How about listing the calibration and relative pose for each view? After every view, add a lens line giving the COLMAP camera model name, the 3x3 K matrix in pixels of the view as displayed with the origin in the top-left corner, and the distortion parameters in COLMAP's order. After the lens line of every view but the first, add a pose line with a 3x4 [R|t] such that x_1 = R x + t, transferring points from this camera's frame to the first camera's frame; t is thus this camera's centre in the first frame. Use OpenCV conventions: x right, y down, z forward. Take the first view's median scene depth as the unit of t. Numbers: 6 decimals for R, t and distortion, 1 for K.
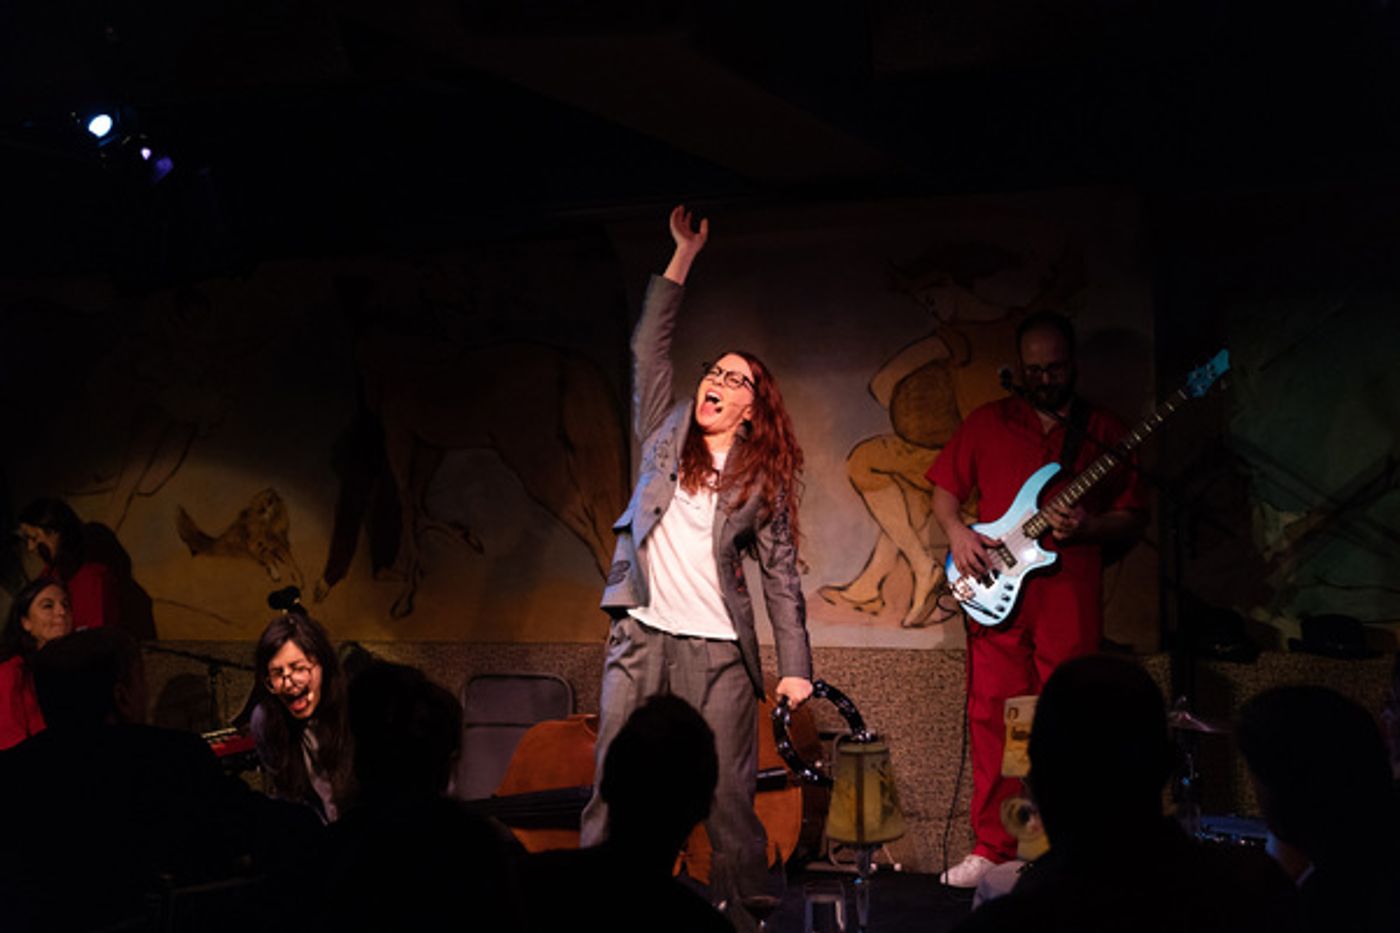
lens RADIAL K [[2035.8, 0, 699.1], [0, 2035.8, 455.3], [0, 0, 1]] dist [-0.012942, 0.000000]
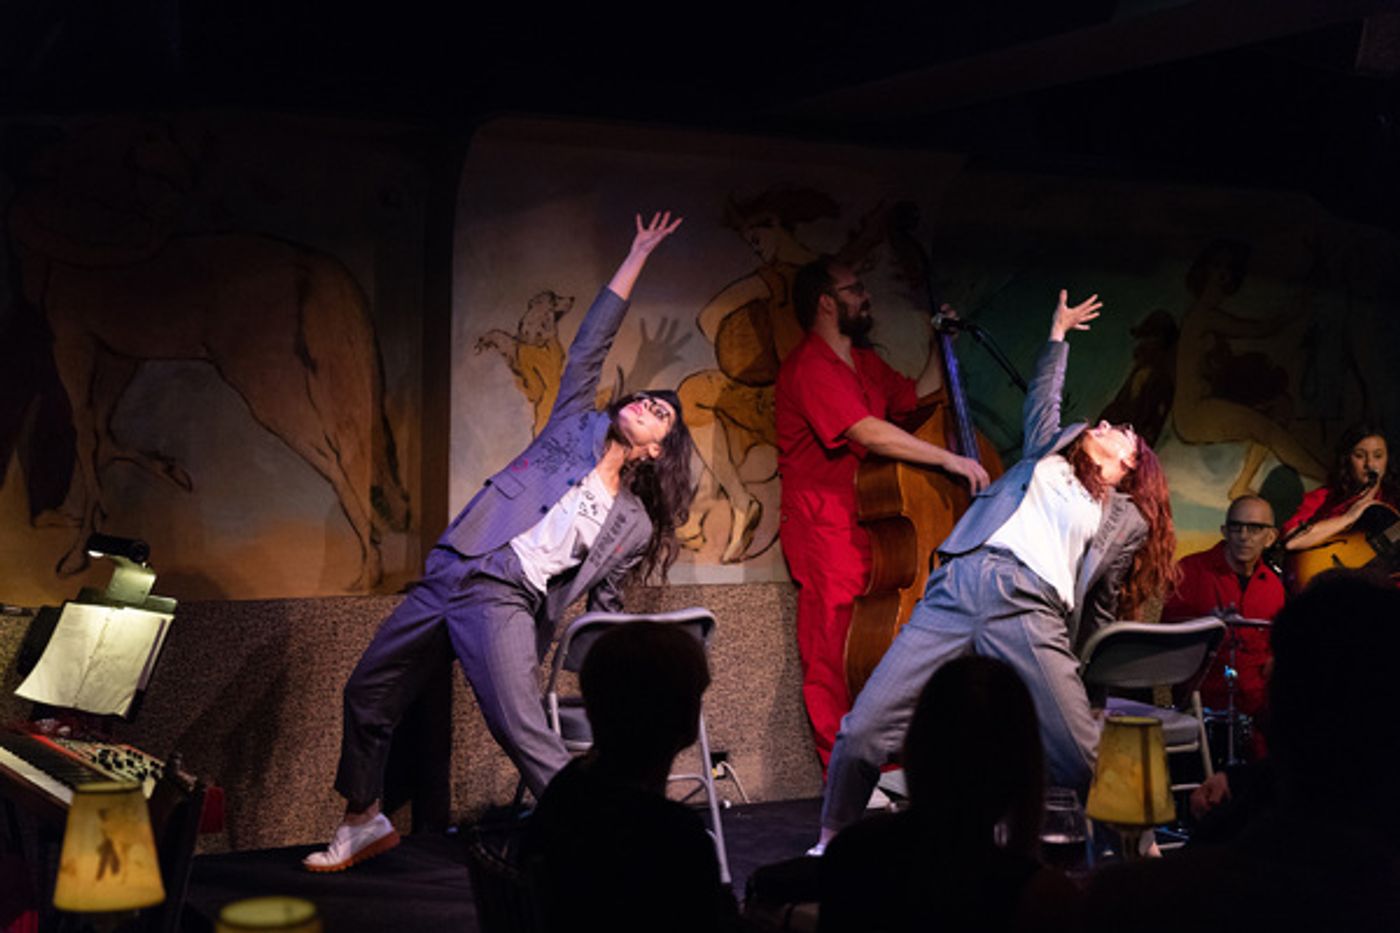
lens RADIAL K [[2035.8, 0, 700.1], [0, 2035.8, 475.9], [0, 0, 1]] dist [-0.012942, 0.000000]
pose [[0.619873, 0.009170, 0.784649, -0.690403], [-0.028711, 0.999527, 0.011000, 0.030808], [-0.784177, -0.029346, 0.619843, 0.387501]]
